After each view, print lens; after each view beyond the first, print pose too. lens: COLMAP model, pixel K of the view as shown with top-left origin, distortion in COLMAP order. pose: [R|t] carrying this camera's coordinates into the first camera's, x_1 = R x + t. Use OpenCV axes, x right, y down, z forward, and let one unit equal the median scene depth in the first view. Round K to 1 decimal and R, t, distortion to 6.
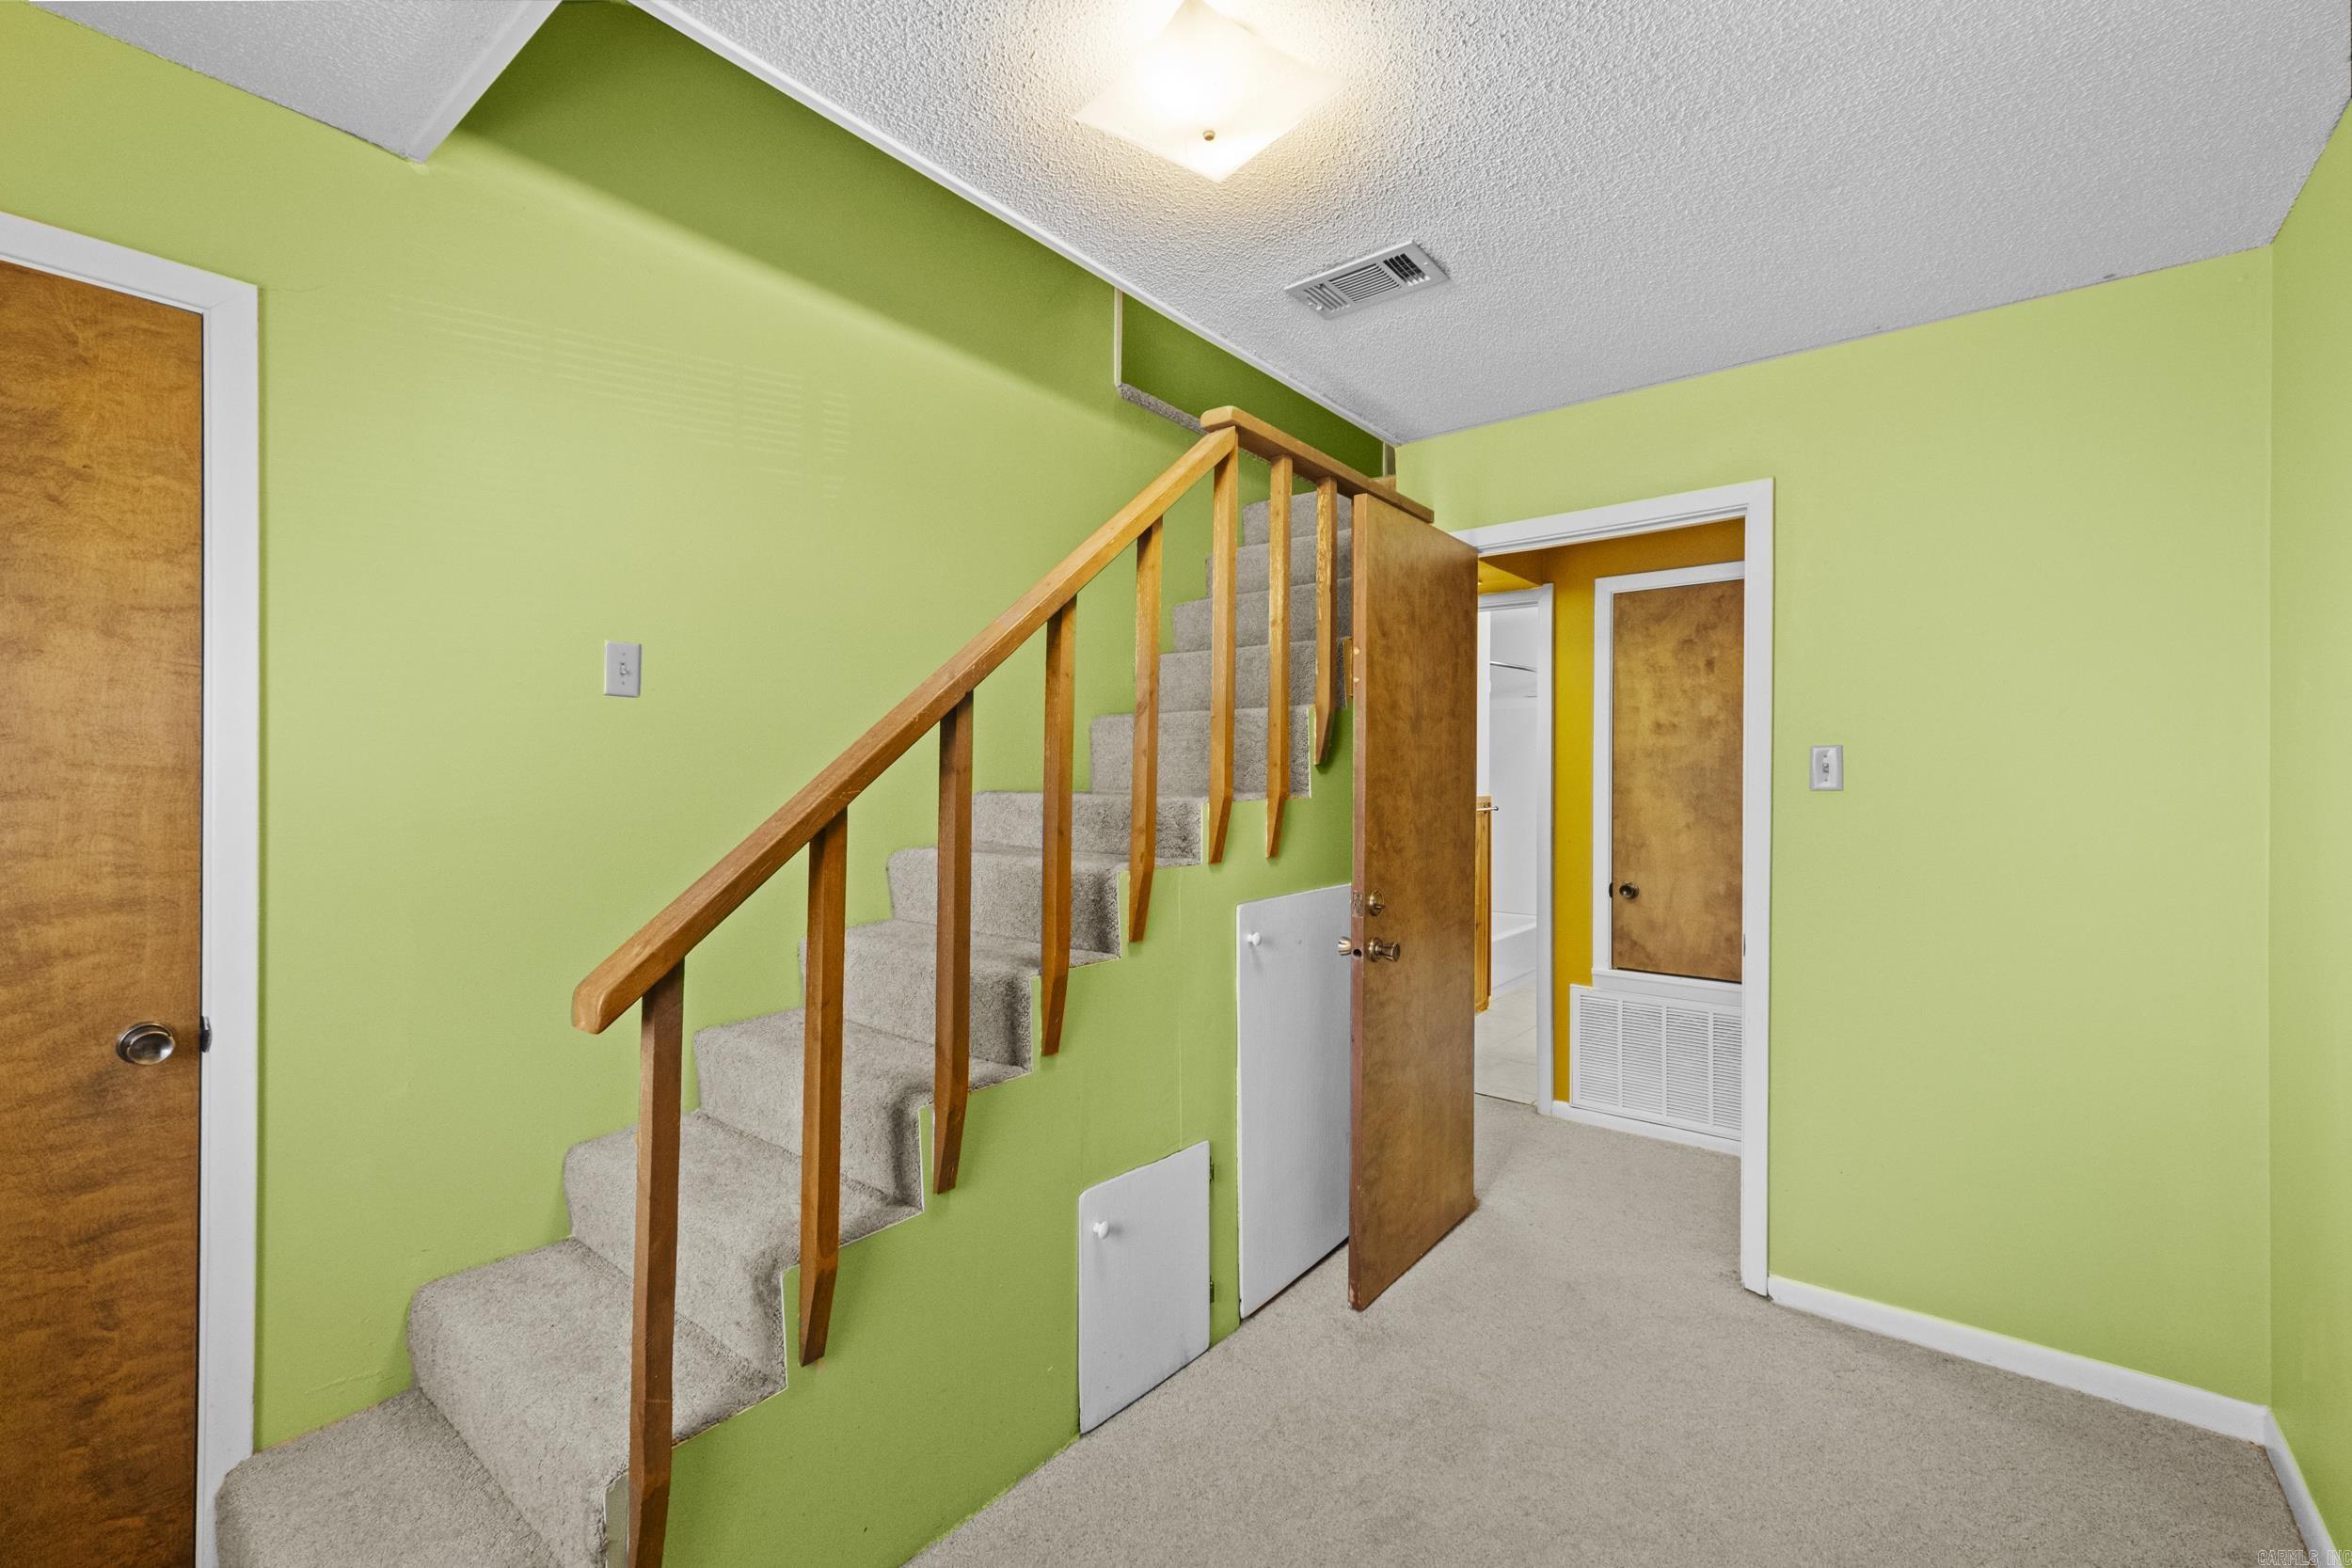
lens RADIAL K [[1011.0, 0, 1159.9], [0, 1011.0, 770.3], [0, 0, 1]] dist [0.006697, 0.000587]
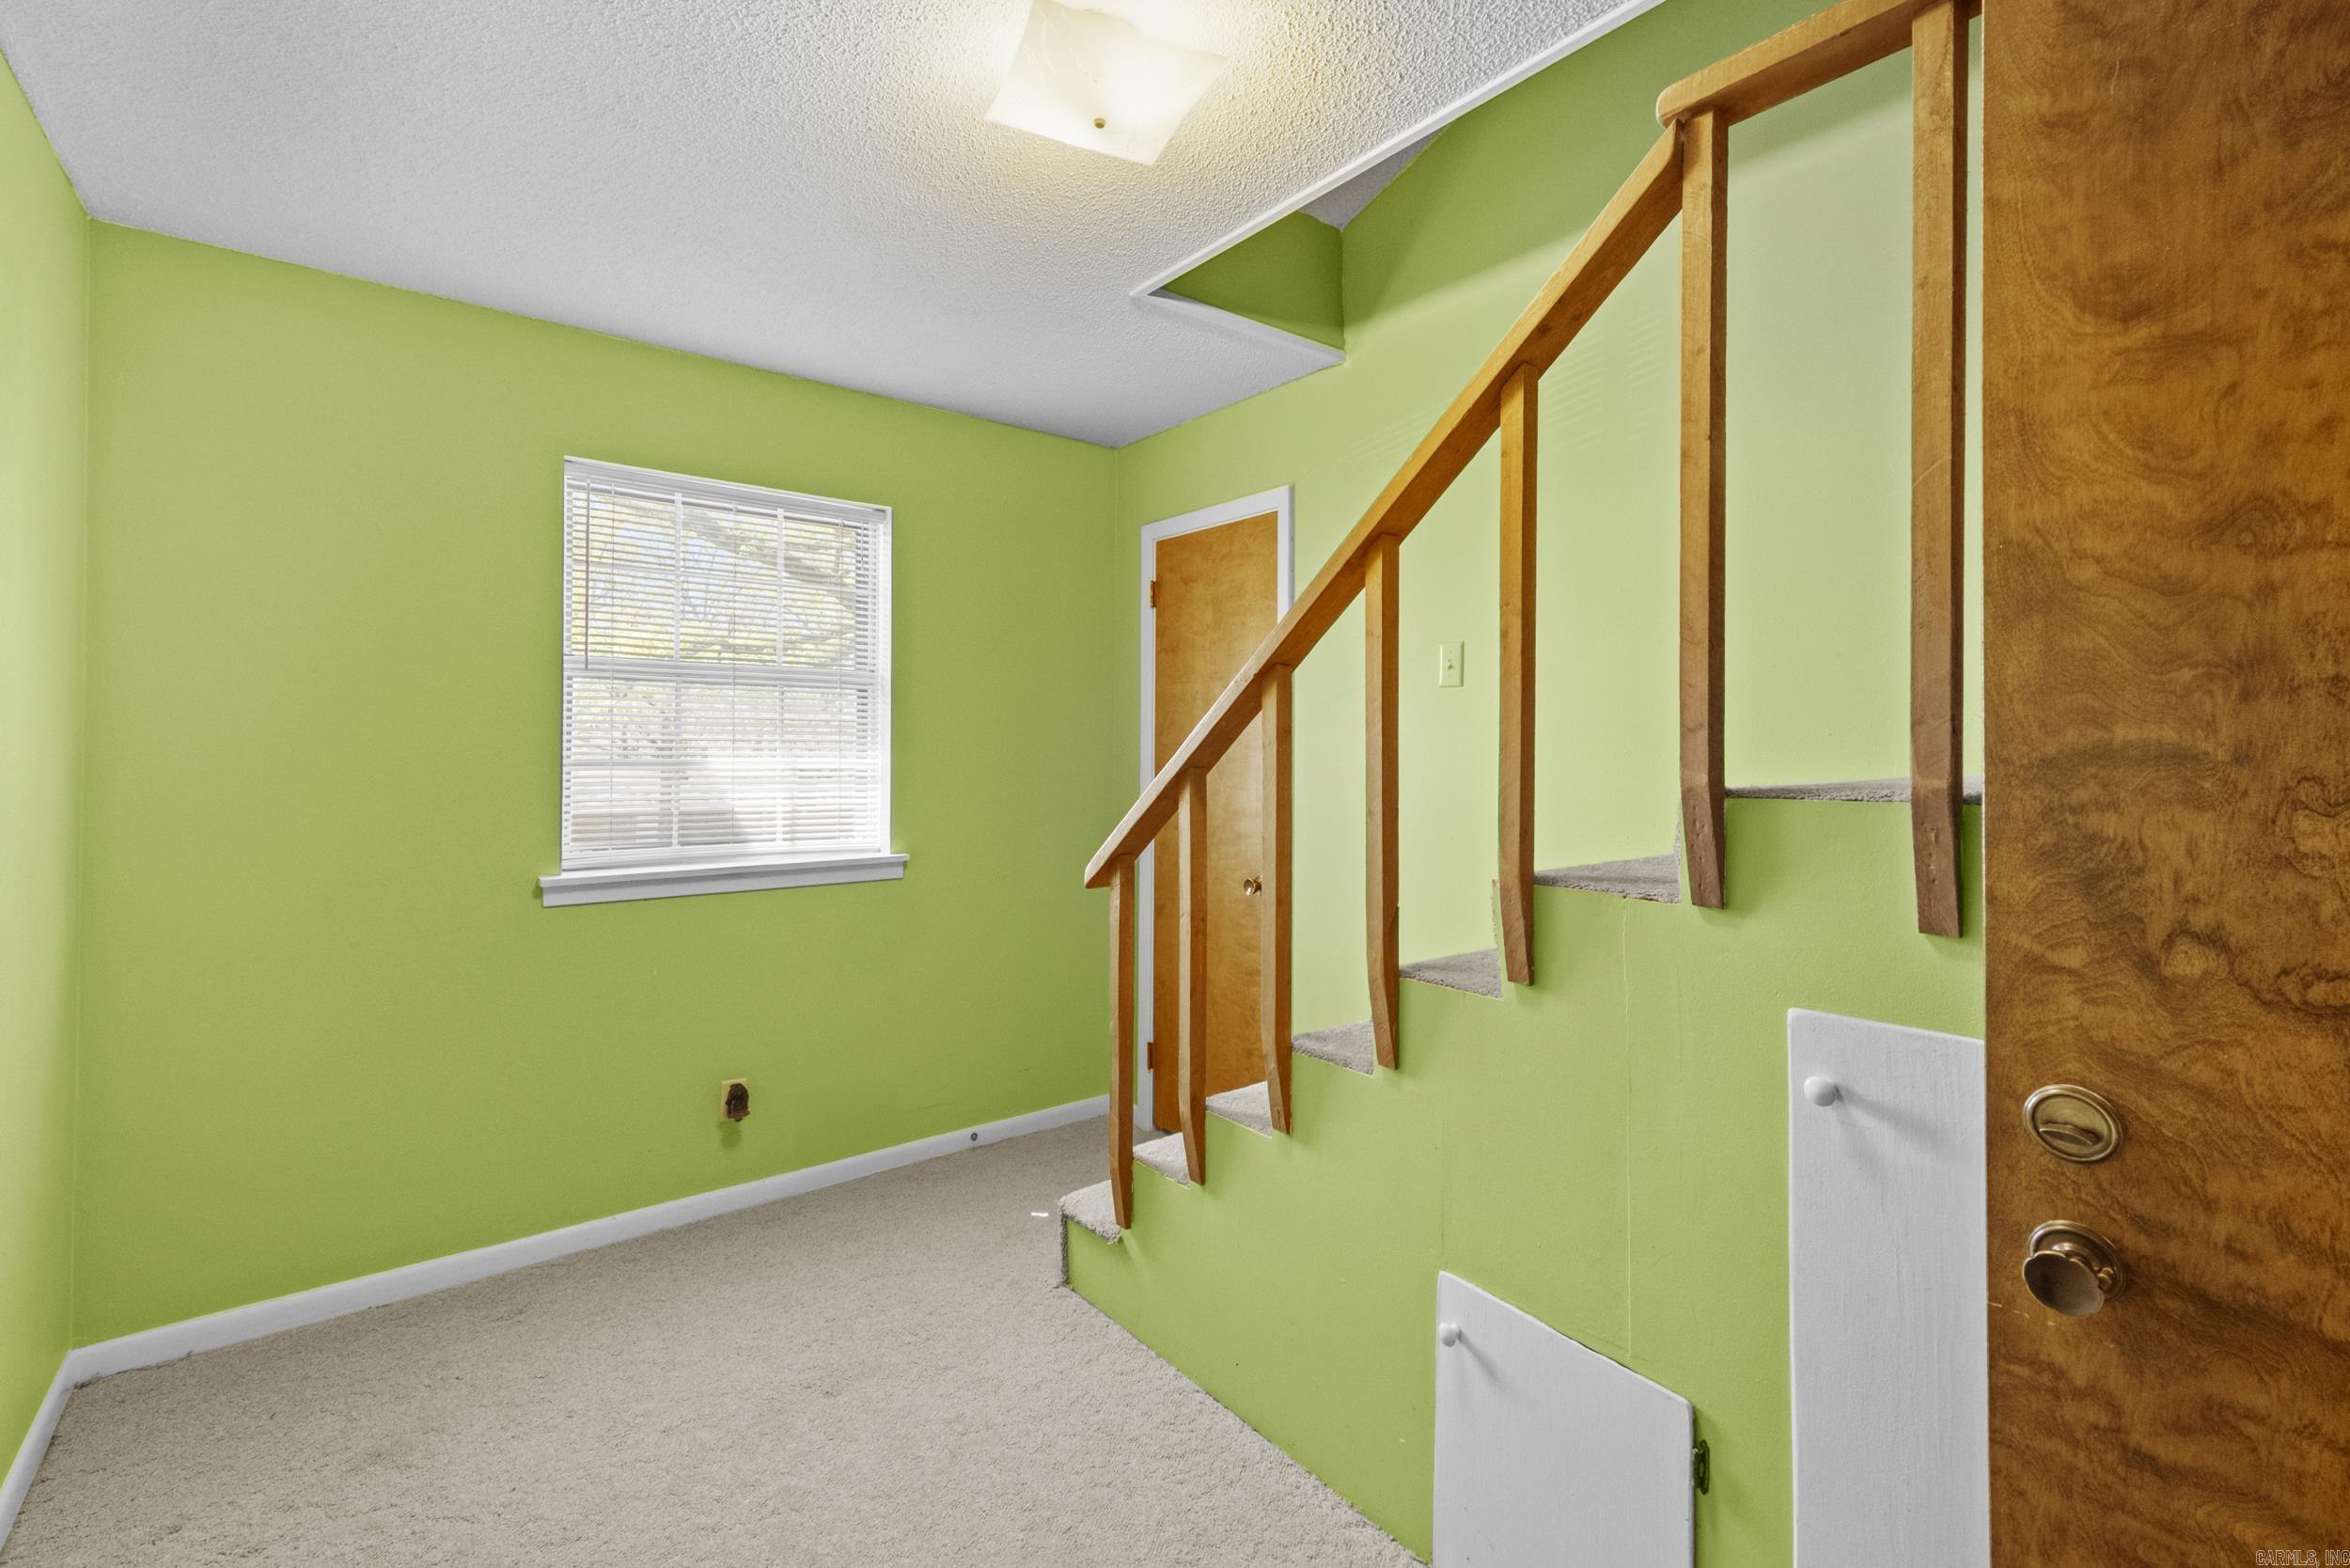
lens RADIAL K [[1010.3, 0, 1158.9], [0, 1010.3, 770.3], [0, 0, 1]] dist [0.006697, 0.000587]
pose [[-0.226675, 0.014923, -0.973856, 0.777213], [0.002455, 0.999888, 0.014751, 0.008349], [0.973967, 0.000953, -0.226686, 0.988873]]
